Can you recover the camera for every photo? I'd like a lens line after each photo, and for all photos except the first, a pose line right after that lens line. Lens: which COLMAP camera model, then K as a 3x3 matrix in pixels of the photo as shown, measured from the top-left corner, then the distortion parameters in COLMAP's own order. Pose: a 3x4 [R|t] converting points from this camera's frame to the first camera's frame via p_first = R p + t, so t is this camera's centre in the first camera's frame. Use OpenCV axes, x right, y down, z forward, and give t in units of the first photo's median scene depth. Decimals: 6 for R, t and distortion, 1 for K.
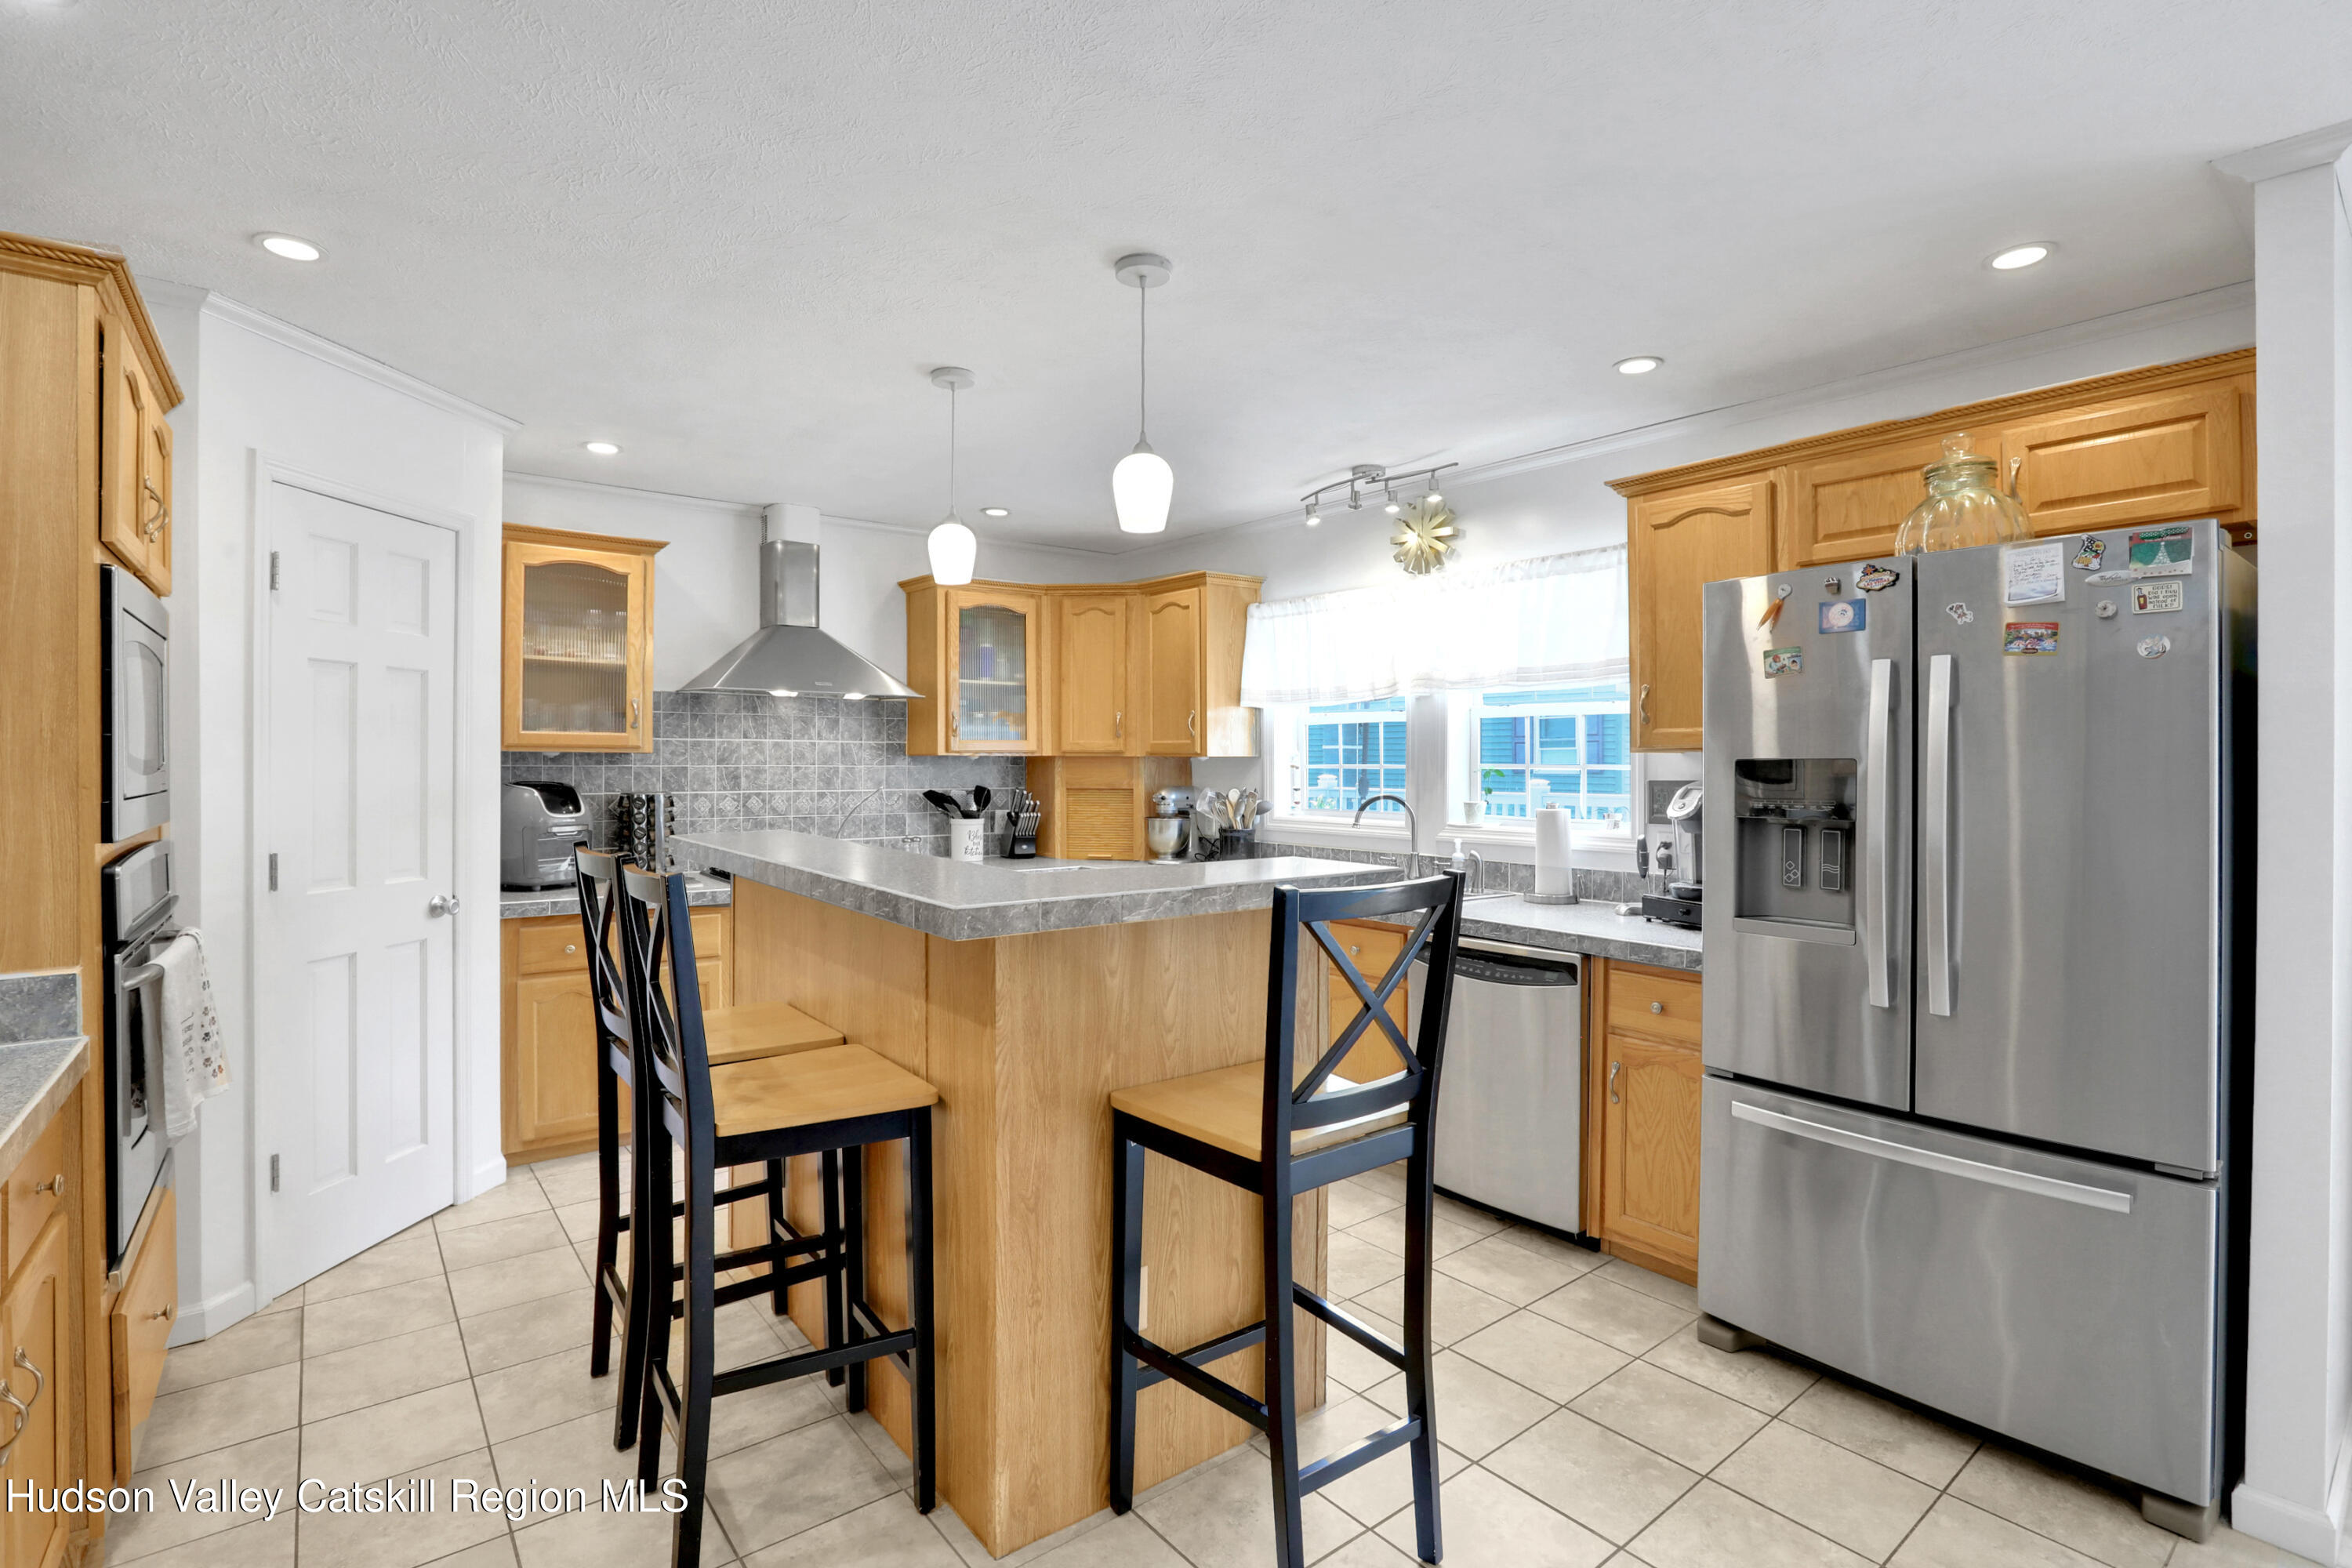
lens RADIAL K [[1074.7, 0, 1220.9], [0, 1074.7, 773.5], [0, 0, 1]] dist [-0.031361, 0.001304]
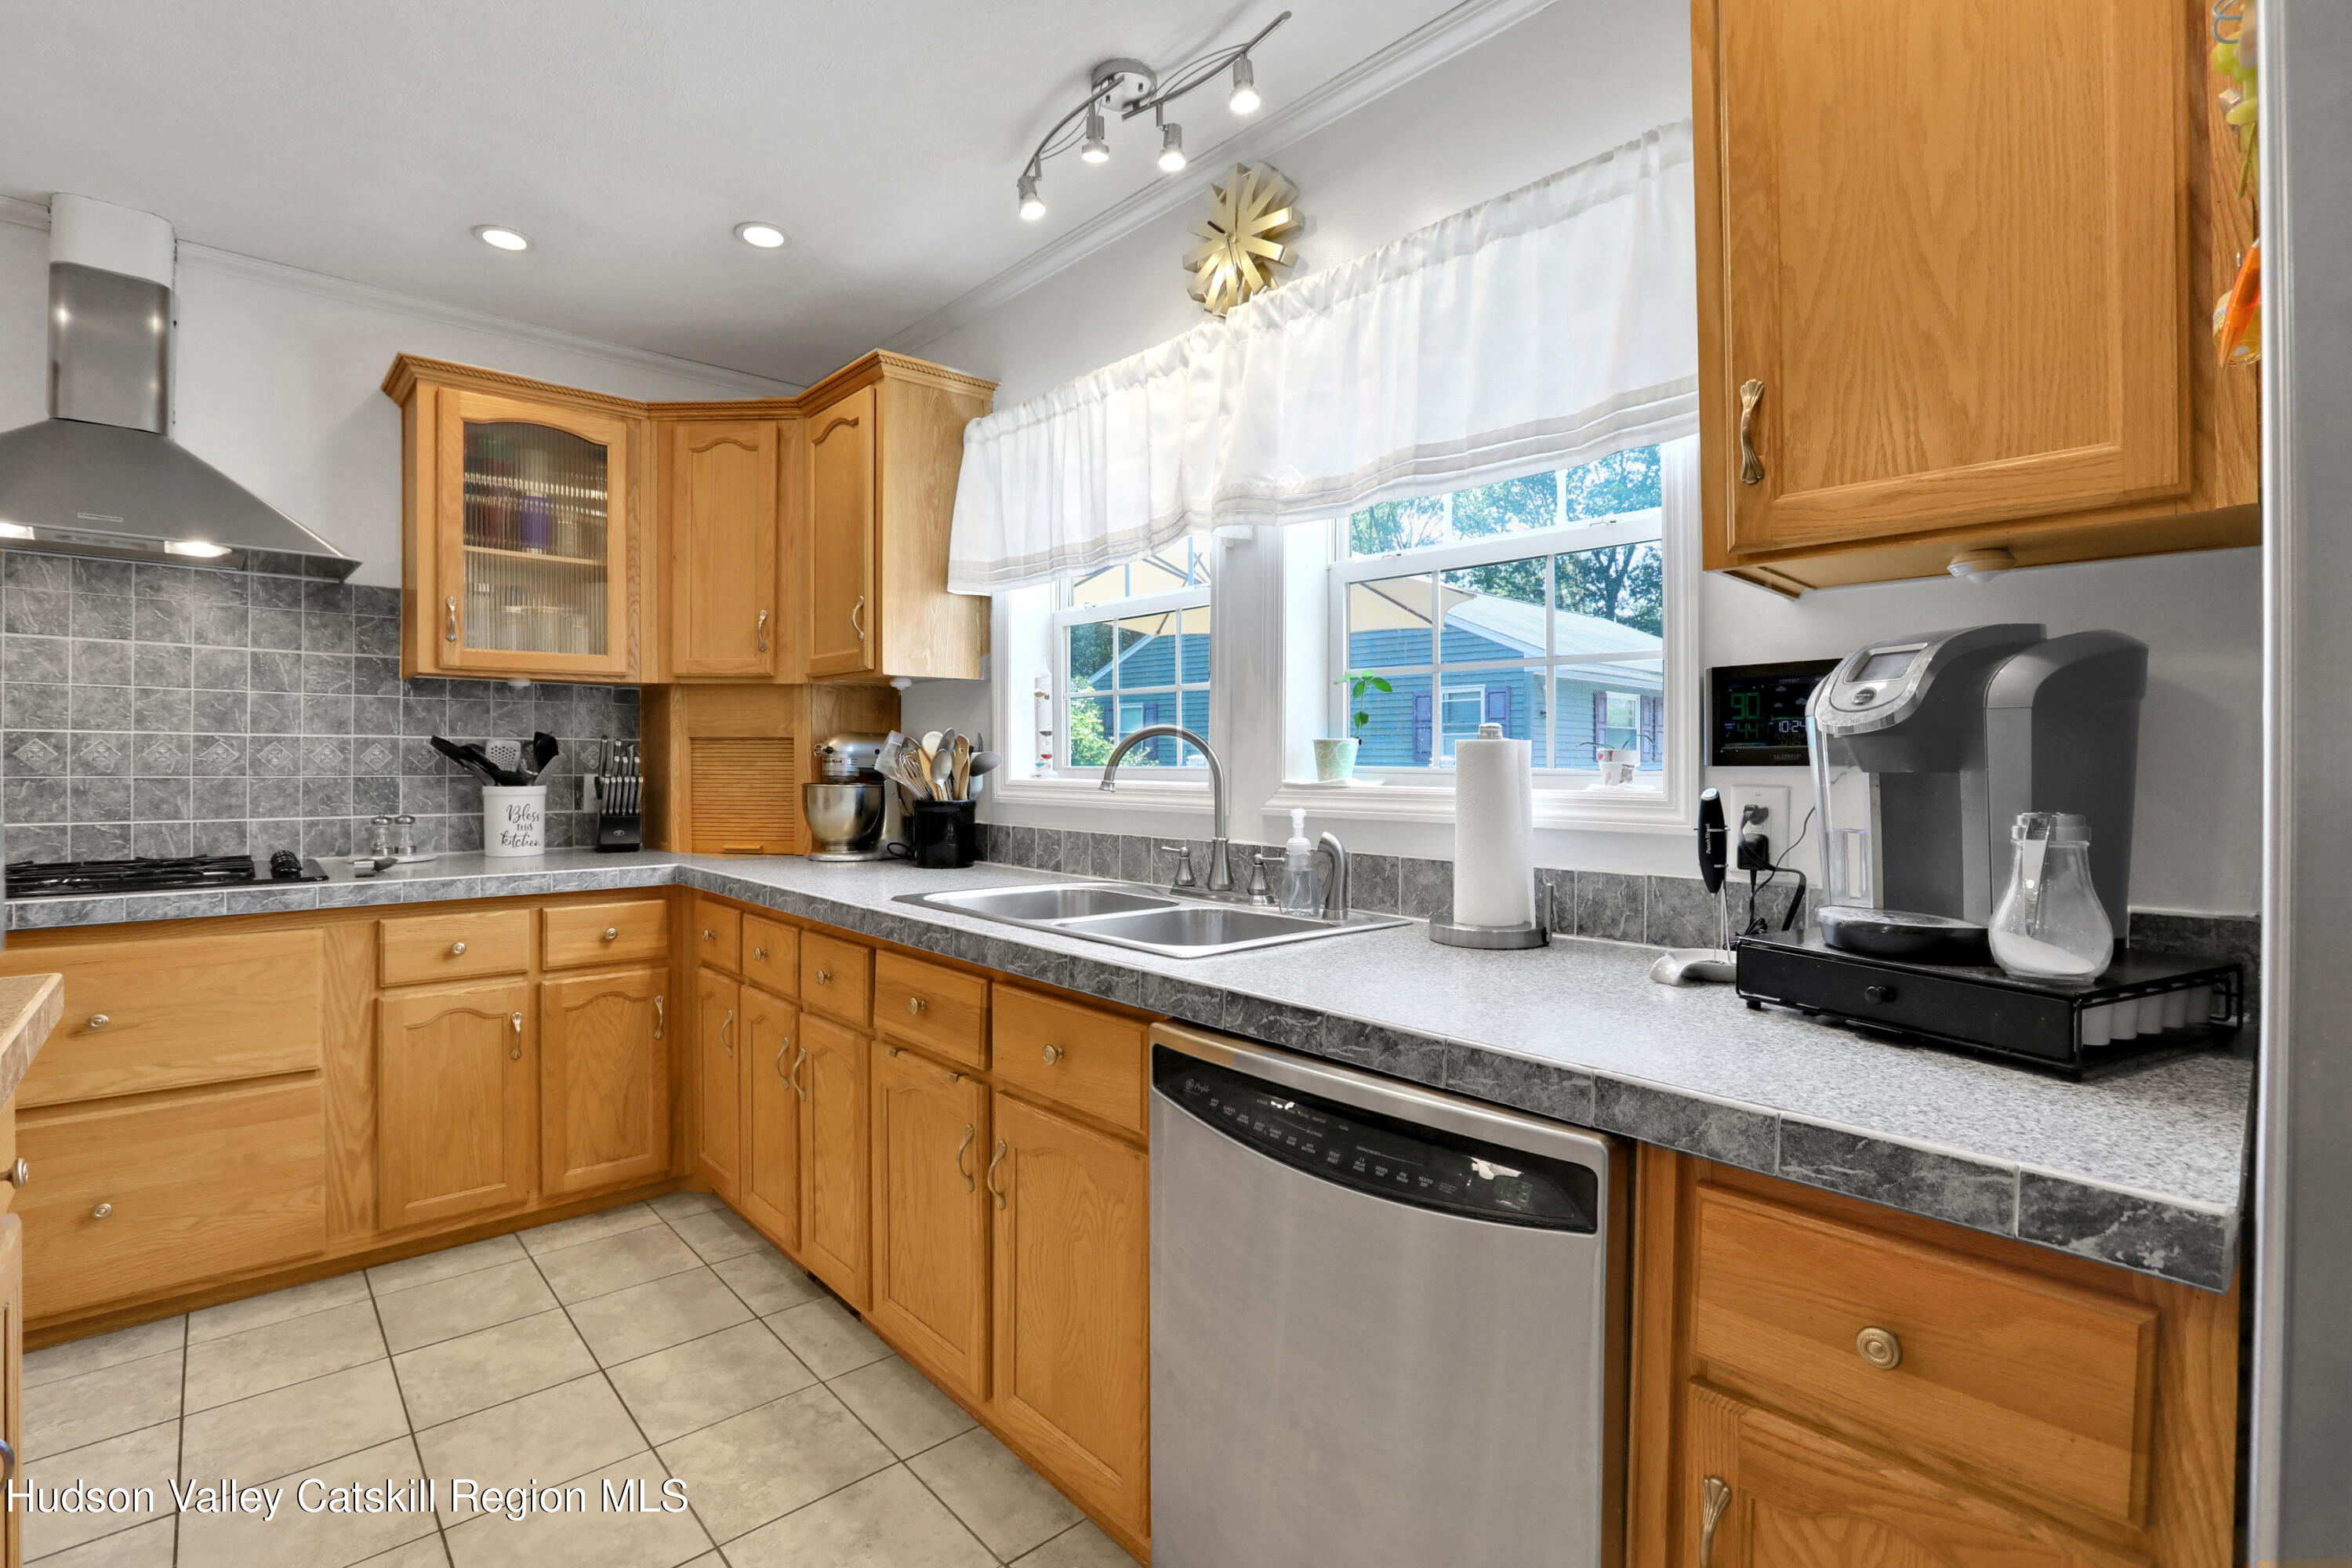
lens RADIAL K [[1074.7, 0, 1174.9], [0, 1074.7, 773.2], [0, 0, 1]] dist [-0.031361, 0.001304]
pose [[0.998947, -0.000034, 0.045875, 0.116464], [-0.000142, 0.999993, 0.003832, 0.035018], [-0.045875, -0.003834, 0.998940, 0.417083]]
